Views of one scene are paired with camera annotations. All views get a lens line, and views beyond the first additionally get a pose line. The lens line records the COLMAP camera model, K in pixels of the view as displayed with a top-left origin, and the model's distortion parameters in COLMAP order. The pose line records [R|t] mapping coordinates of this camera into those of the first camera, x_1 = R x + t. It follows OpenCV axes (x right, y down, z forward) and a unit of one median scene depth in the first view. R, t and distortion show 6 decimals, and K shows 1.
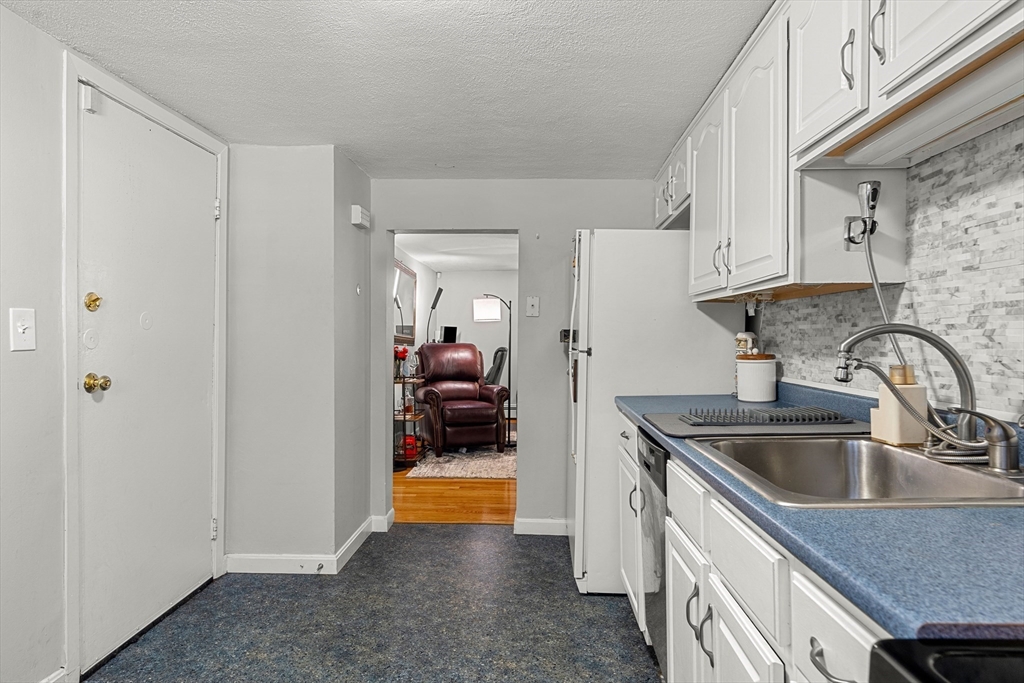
lens RADIAL K [[575.7, 0, 513.0], [0, 575.7, 343.3], [0, 0, 1]] dist [0.002352, 0.001554]
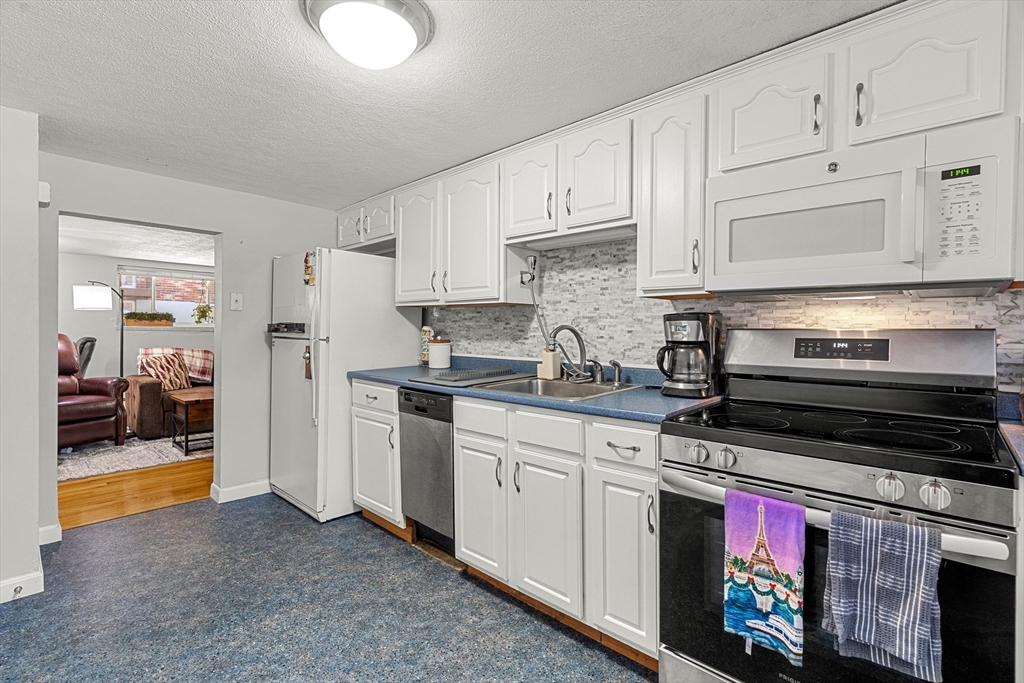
lens RADIAL K [[471.8, 0, 504.1], [0, 471.8, 331.3], [0, 0, 1]] dist [-0.008264, 0.003689]
pose [[0.661596, -0.002172, 0.749857, -0.535974], [0.002727, 0.999996, 0.000491, -0.006109], [-0.749855, 0.001720, 0.661600, -0.039477]]
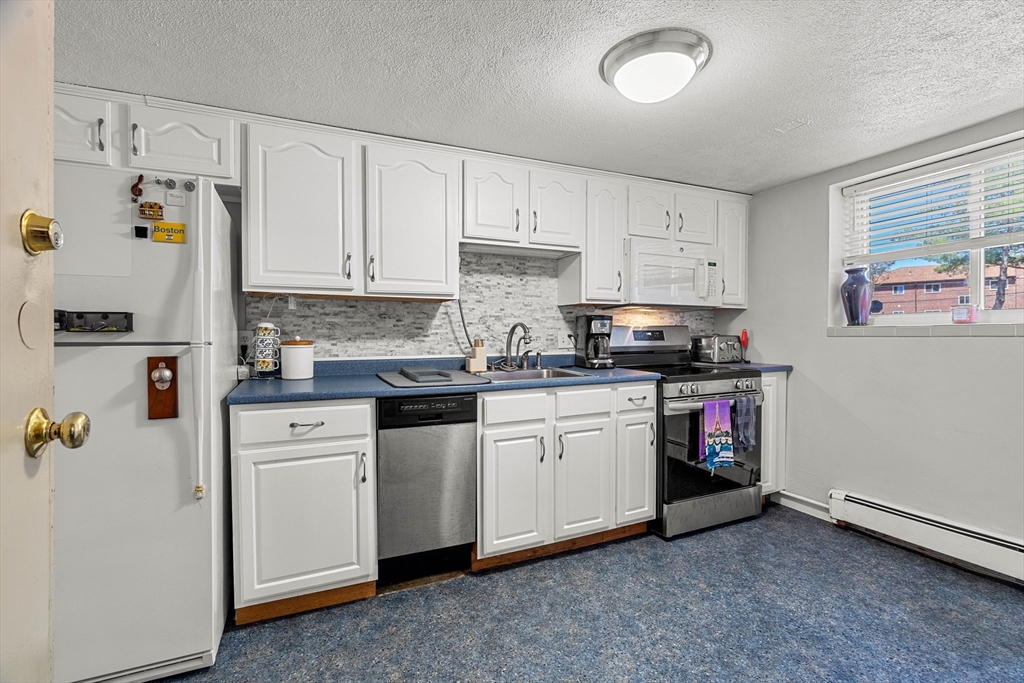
lens RADIAL K [[471.8, 0, 513.2], [0, 471.8, 338.0], [0, 0, 1]] dist [-0.008264, 0.003689]
pose [[-0.455554, -0.008293, 0.890170, -0.777342], [0.011579, 0.999817, 0.015241, 0.003566], [-0.890133, 0.017250, -0.455374, 1.193593]]
